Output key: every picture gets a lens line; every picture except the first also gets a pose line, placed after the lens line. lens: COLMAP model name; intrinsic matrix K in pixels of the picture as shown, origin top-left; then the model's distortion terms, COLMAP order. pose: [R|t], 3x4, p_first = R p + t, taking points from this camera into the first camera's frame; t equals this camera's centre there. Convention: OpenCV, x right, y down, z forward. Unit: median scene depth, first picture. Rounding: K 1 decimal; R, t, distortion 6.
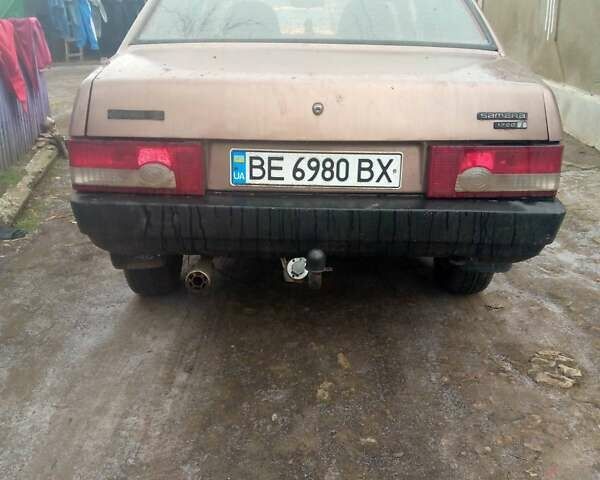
lens RADIAL K [[661.3, 0, 300.0], [0, 661.3, 240.0], [0, 0, 1]] dist [0.005334, 0.009121]
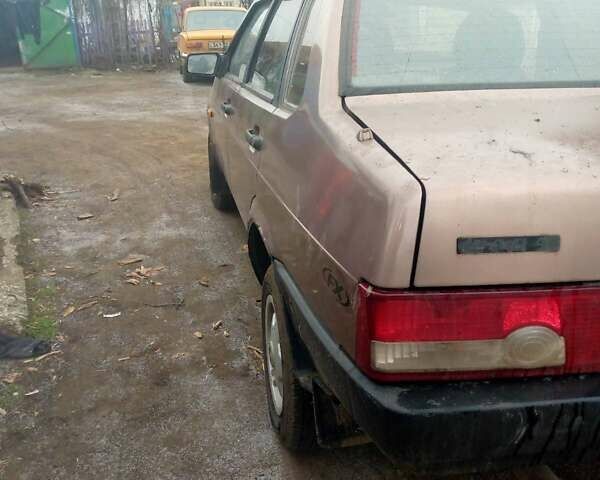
lens RADIAL K [[661.3, 0, 300.0], [0, 661.3, 240.0], [0, 0, 1]] dist [0.005334, 0.009121]
pose [[0.982124, -0.065476, 0.176482, -0.504576], [0.064562, 0.997854, 0.010924, -0.206593], [-0.176819, 0.000666, 0.984243, 0.487340]]
